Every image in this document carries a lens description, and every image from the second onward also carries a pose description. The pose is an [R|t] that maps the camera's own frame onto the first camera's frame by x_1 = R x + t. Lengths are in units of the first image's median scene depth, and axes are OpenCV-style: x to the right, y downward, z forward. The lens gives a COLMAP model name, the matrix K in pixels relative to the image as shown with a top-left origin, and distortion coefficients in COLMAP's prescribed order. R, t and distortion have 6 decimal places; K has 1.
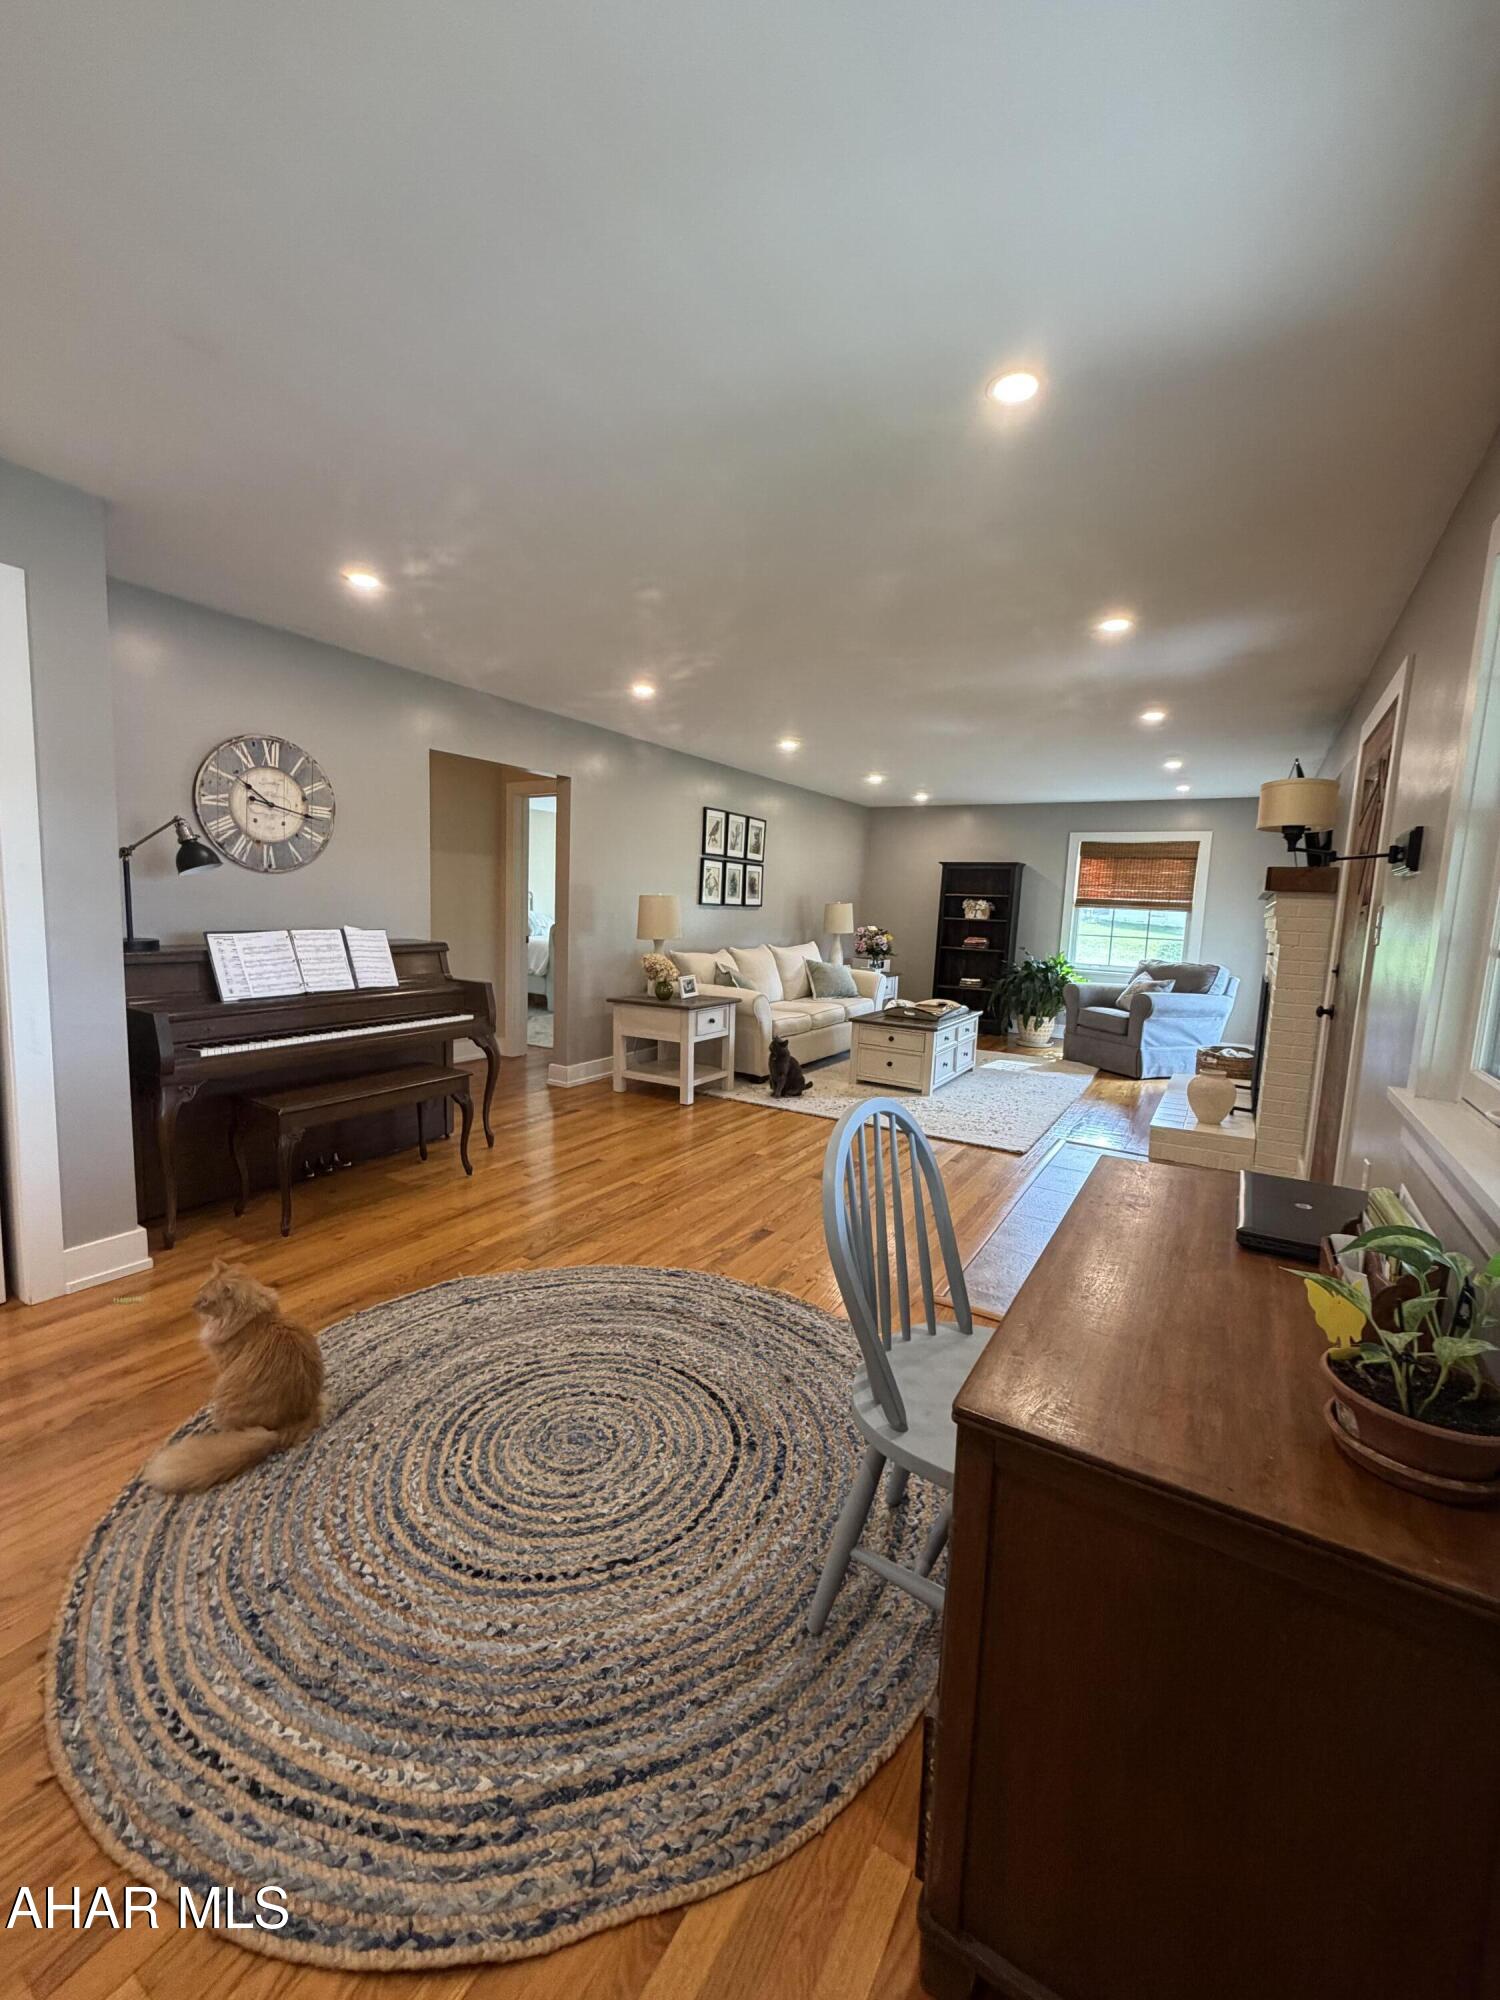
lens RADIAL K [[796.7, 0, 747.6], [0, 796.7, 998.2], [0, 0, 1]] dist [-0.002204, -0.000020]
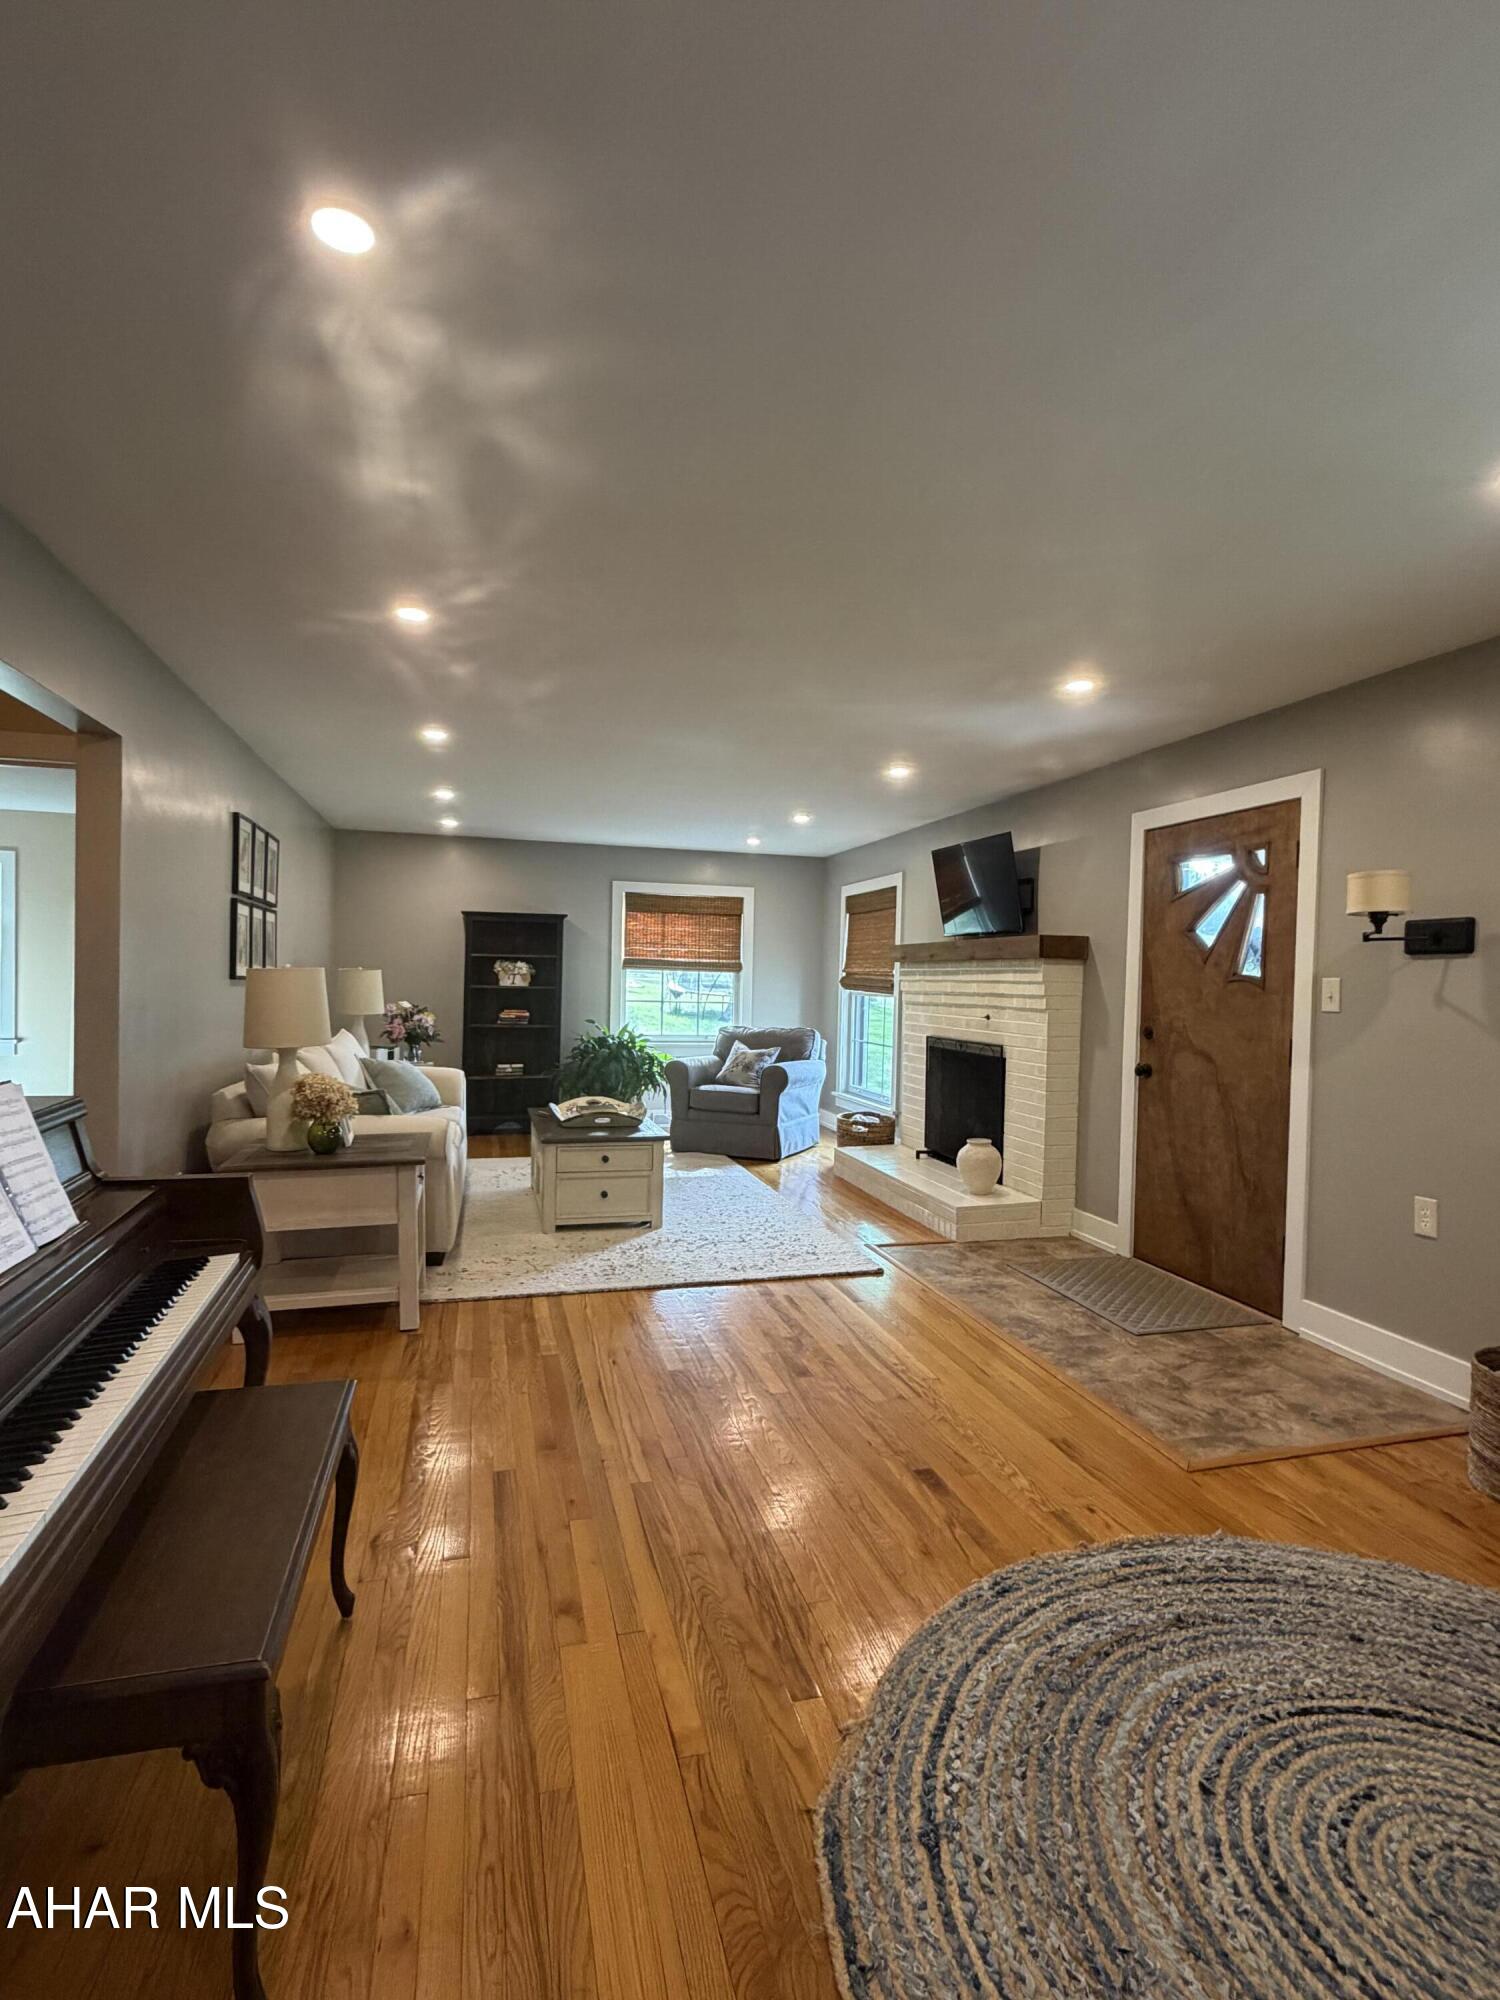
lens RADIAL K [[987.5, 0, 744.5], [0, 987.5, 1003.2], [0, 0, 1]] dist [-0.000046, -0.000060]
pose [[0.685454, -0.043327, 0.726825, -0.326209], [0.093379, 0.995216, -0.028737, -0.045255], [-0.722103, 0.087568, 0.686221, 0.242388]]
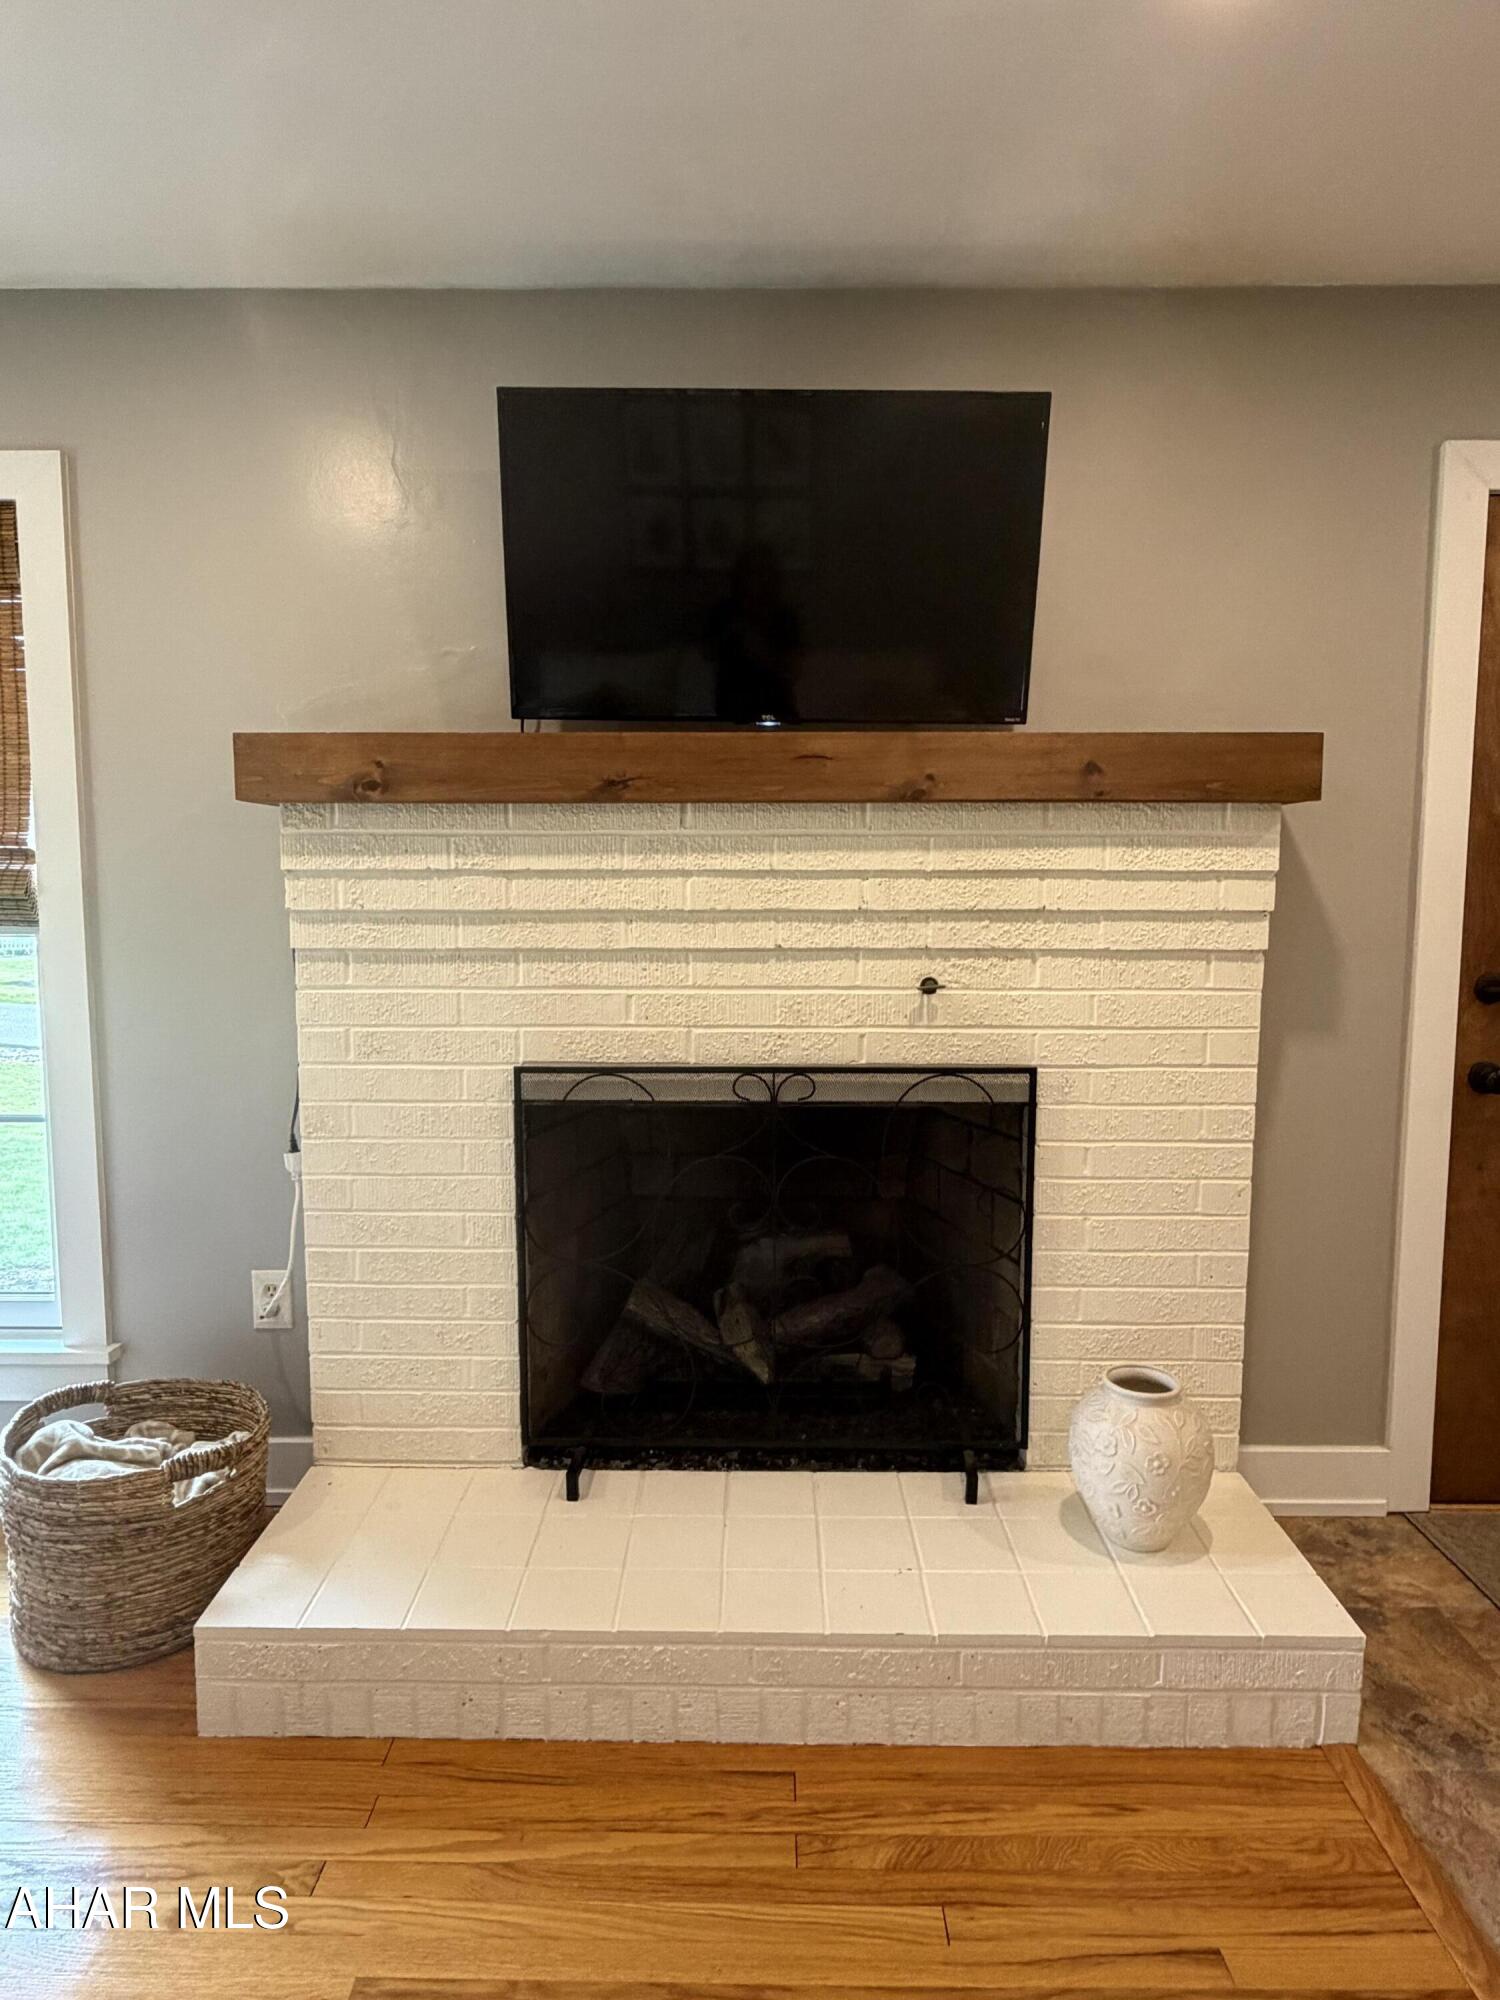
lens RADIAL K [[1206.6, 0, 748.4], [0, 1206.6, 991.7], [0, 0, 1]] dist [-0.006317, 0.006716]
pose [[-0.518379, -0.127272, 0.845627, 0.189257], [0.080147, 0.977279, 0.196218, -0.105966], [-0.851387, 0.169489, -0.496401, 0.891289]]
